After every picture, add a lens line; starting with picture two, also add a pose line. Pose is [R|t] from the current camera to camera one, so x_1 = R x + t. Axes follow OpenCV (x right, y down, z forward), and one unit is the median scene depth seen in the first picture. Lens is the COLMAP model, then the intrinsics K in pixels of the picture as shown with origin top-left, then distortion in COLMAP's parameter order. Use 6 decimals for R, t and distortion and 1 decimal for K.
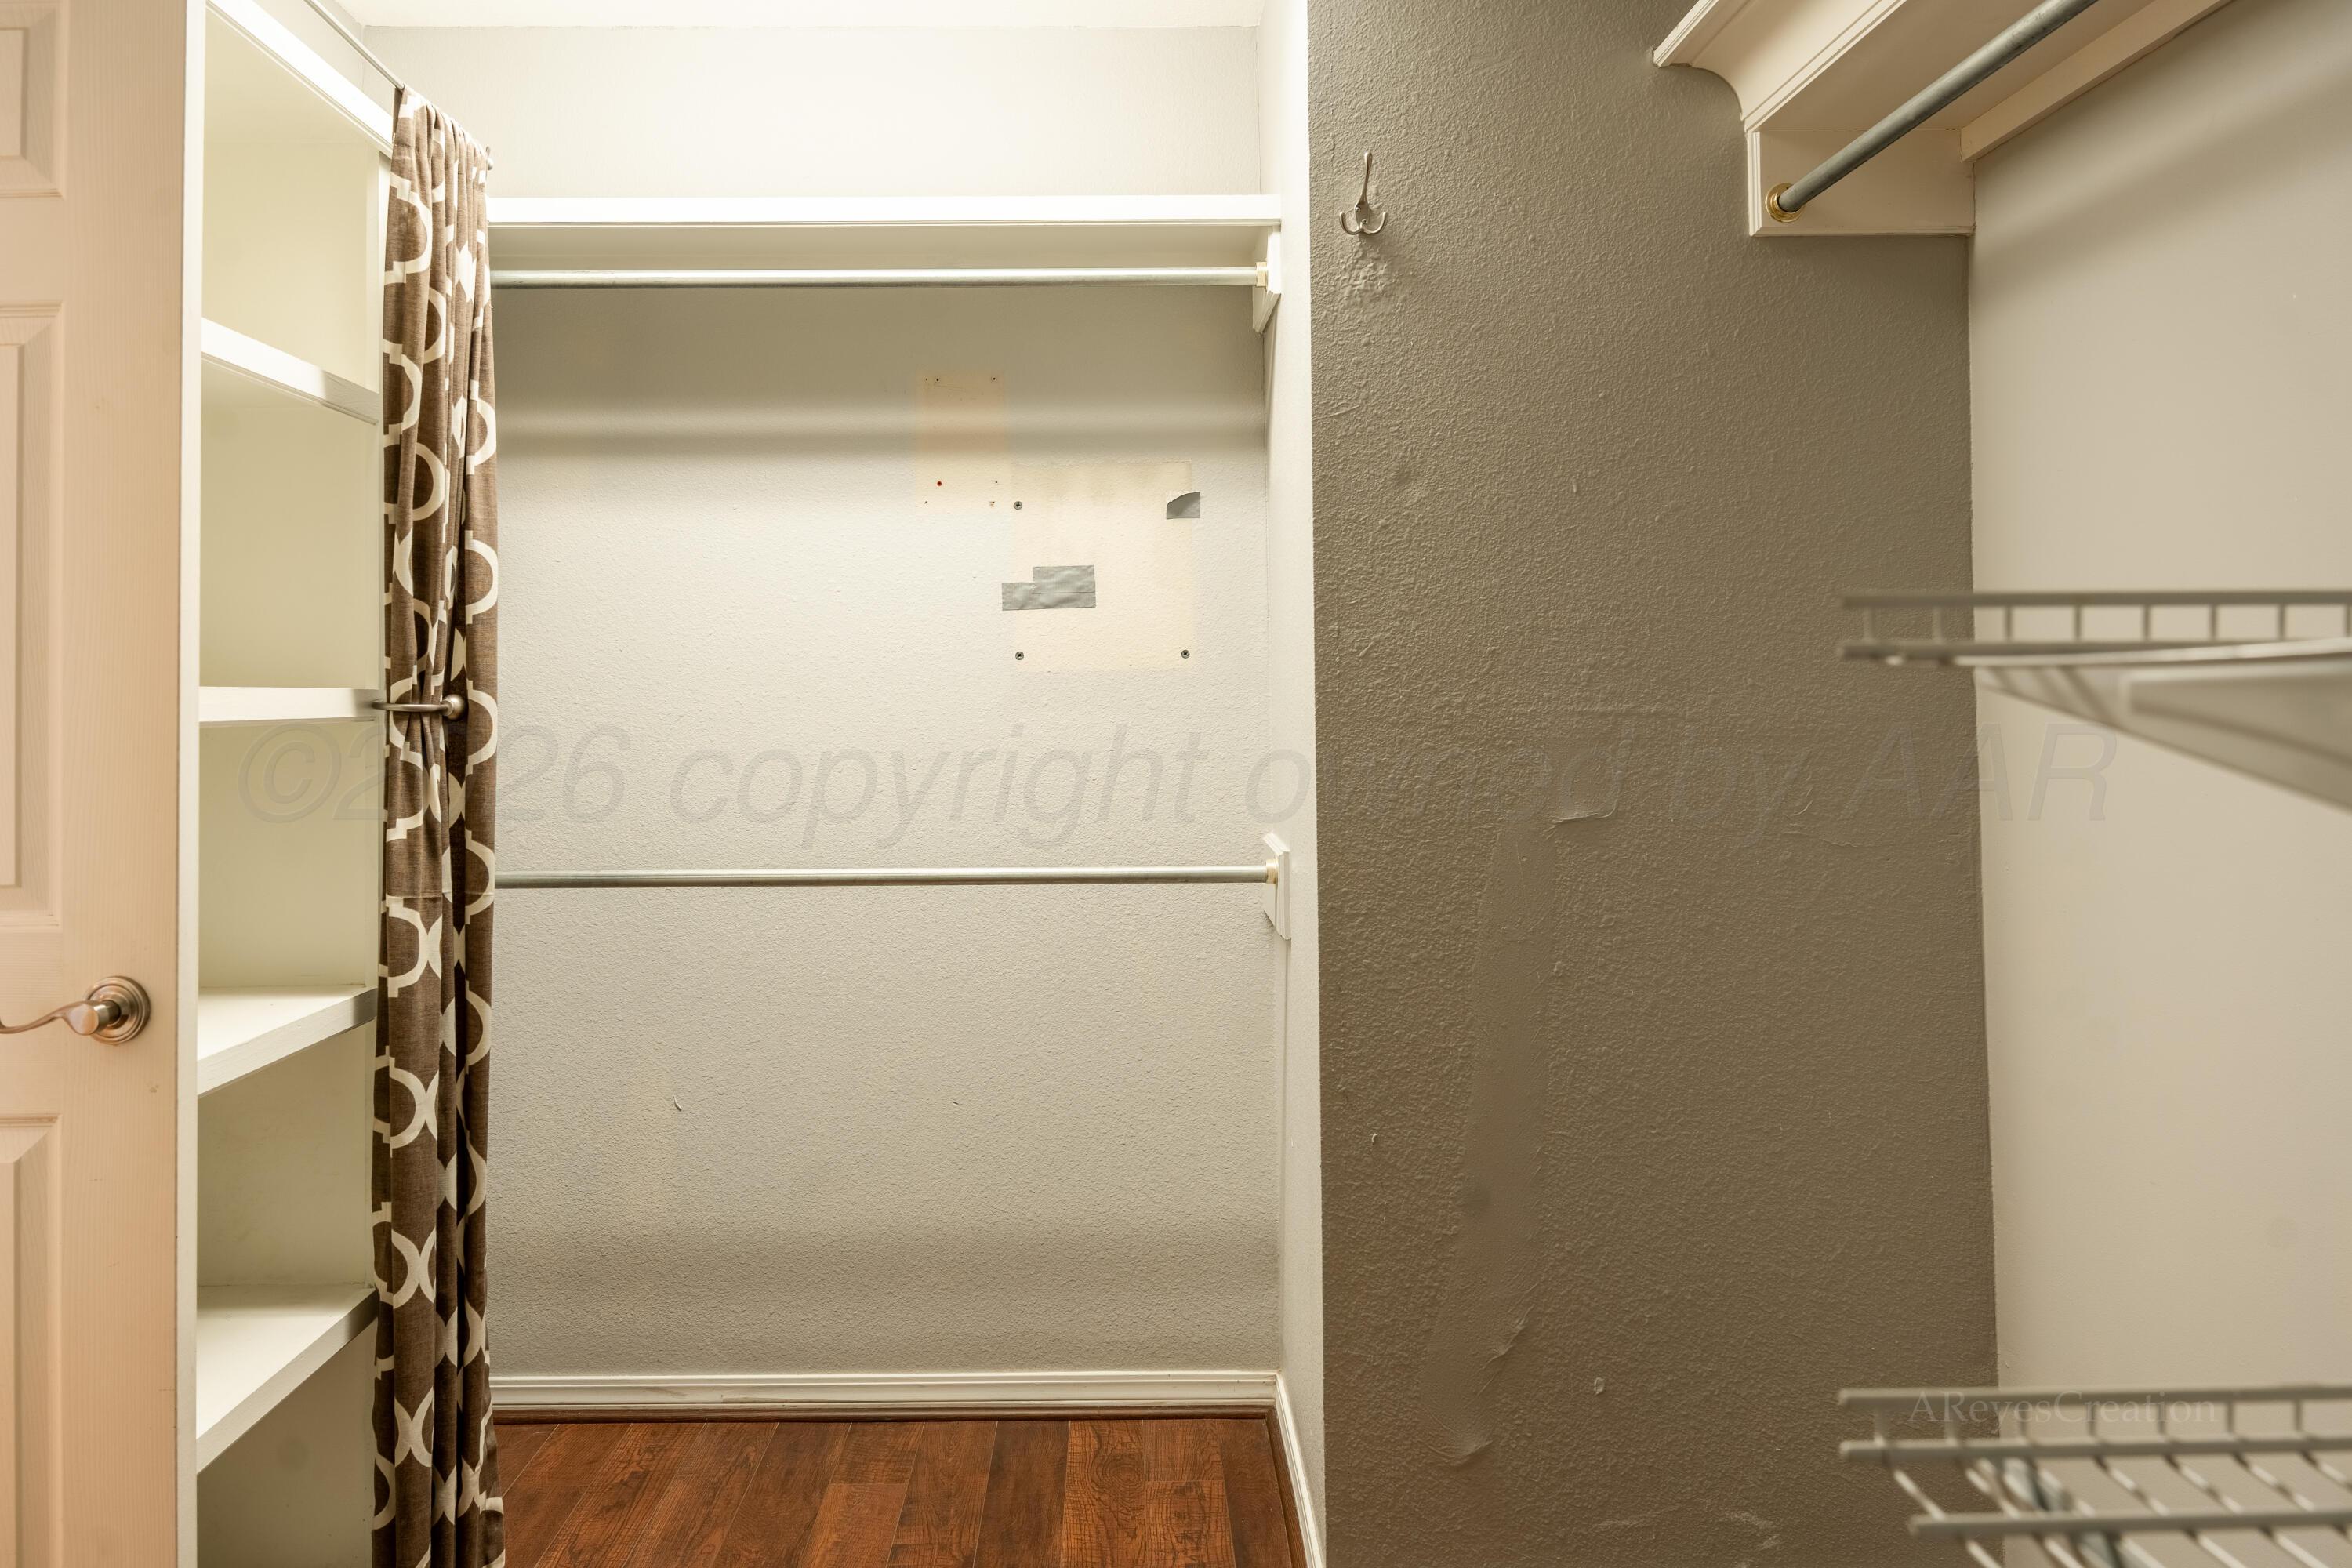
lens RADIAL K [[1703.5, 0, 1171.4], [0, 1703.5, 661.0], [0, 0, 1]] dist [0.011083, -0.010859]
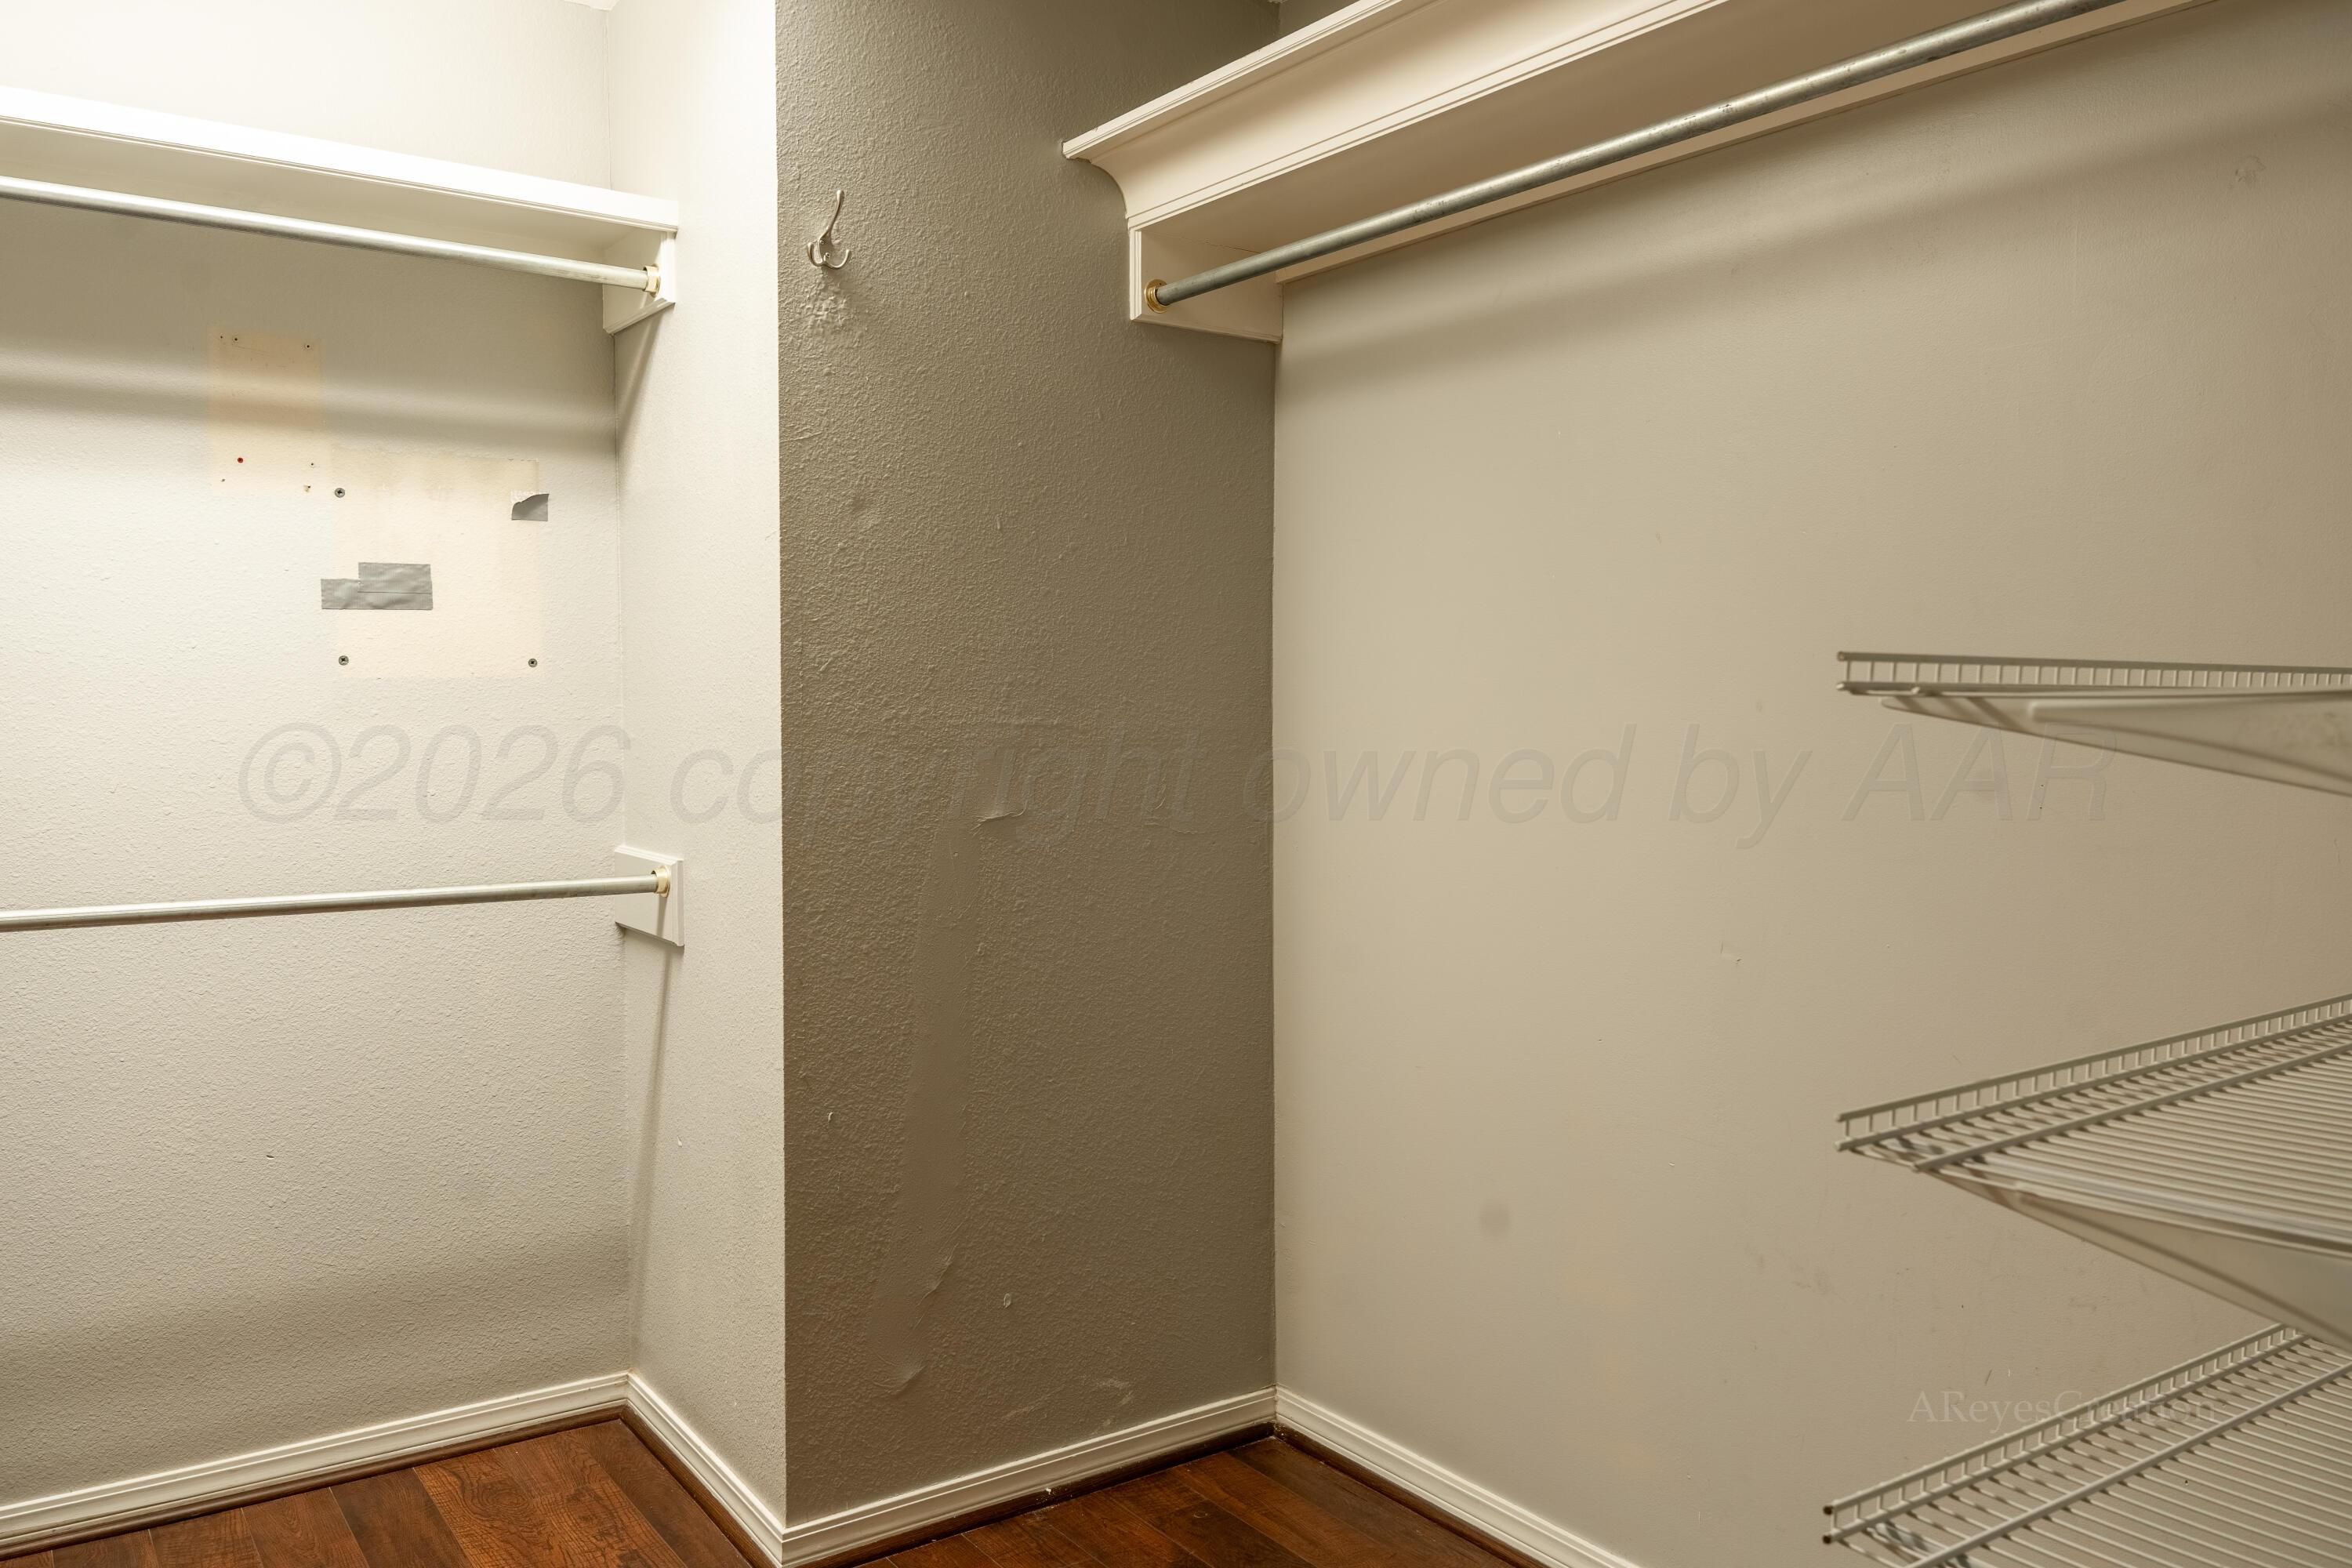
lens RADIAL K [[1703.5, 0, 1198.4], [0, 1703.5, 789.7], [0, 0, 1]] dist [0.011083, -0.010859]
pose [[0.818818, -0.018642, 0.573750, -0.304180], [-0.019921, 0.997948, 0.060854, 0.001782], [-0.573707, -0.061258, 0.816767, -0.007422]]
